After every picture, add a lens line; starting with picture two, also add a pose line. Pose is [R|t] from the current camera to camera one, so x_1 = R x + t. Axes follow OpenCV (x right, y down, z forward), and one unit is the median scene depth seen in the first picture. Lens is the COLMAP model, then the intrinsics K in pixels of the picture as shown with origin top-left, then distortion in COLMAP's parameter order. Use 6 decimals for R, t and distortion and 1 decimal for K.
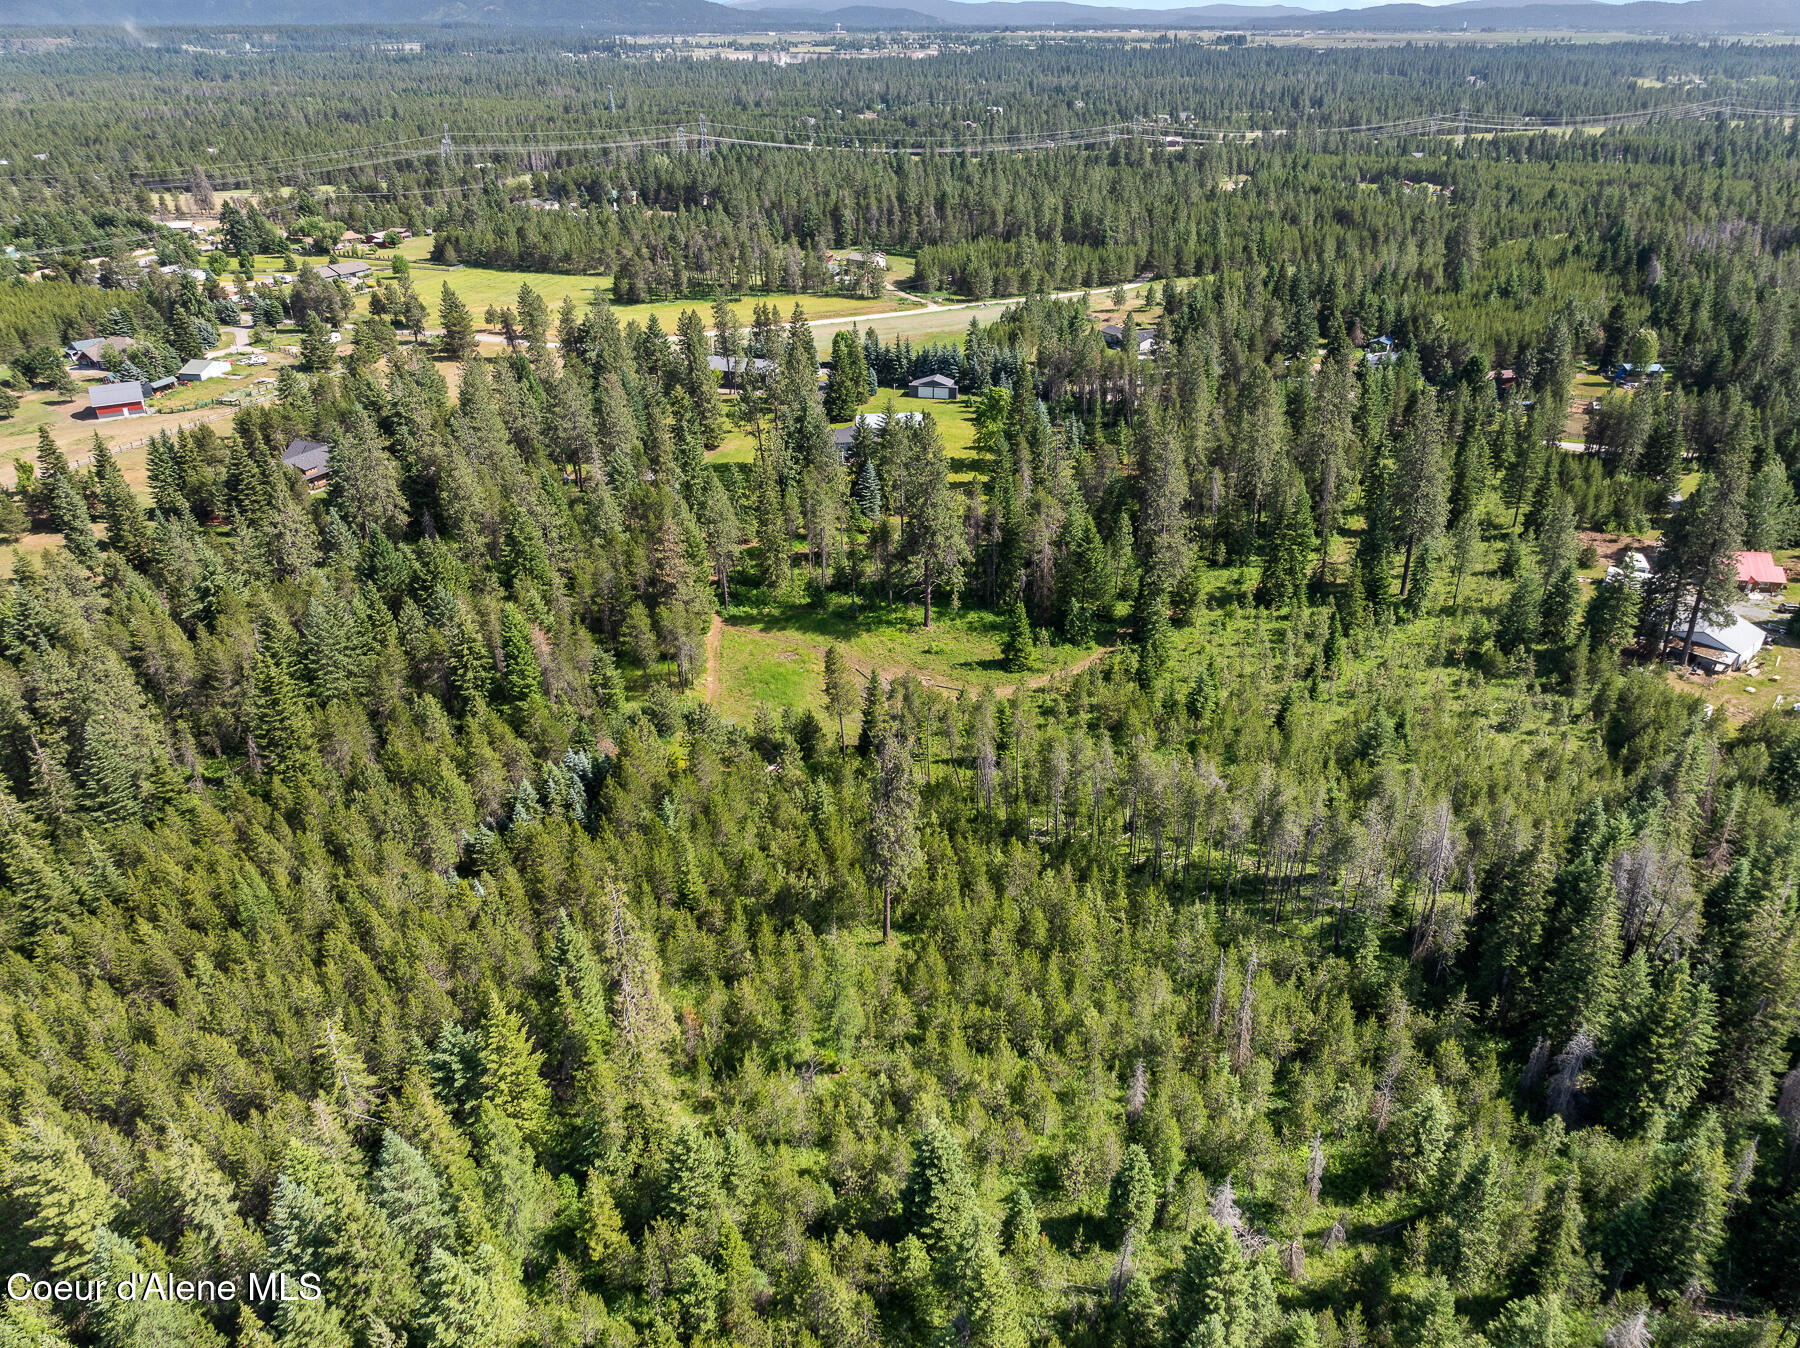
lens RADIAL K [[1270.6, 0, 906.3], [0, 1270.6, 673.9], [0, 0, 1]] dist [-0.033682, 0.024477]
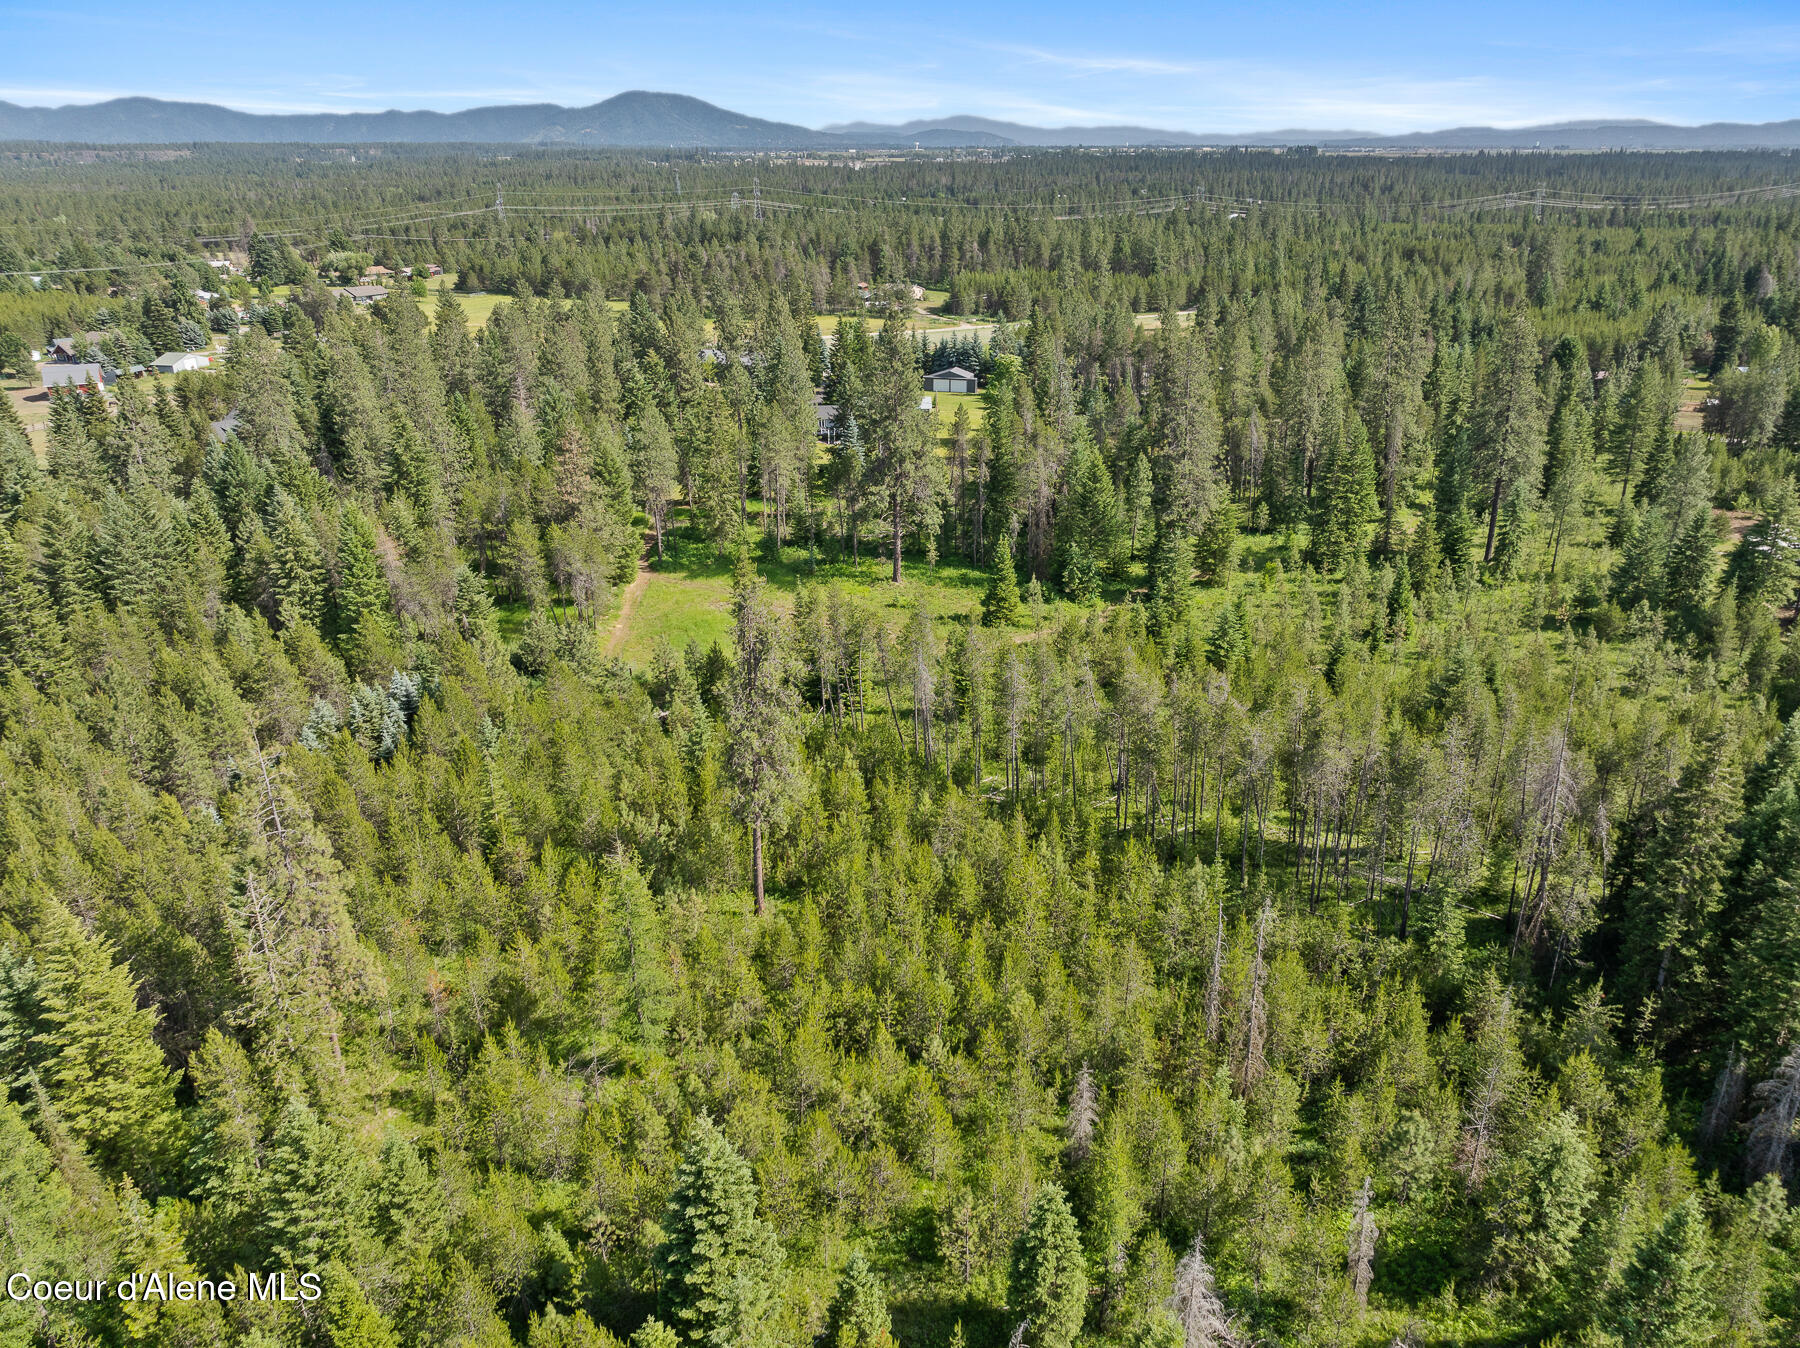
lens RADIAL K [[1270.6, 0, 906.3], [0, 1270.6, 673.9], [0, 0, 1]] dist [-0.033682, 0.024477]
pose [[0.998312, 0.022428, -0.053571, 0.101095], [-0.026828, 0.996198, -0.082881, 0.133575], [0.051508, 0.084179, 0.995119, 0.279329]]
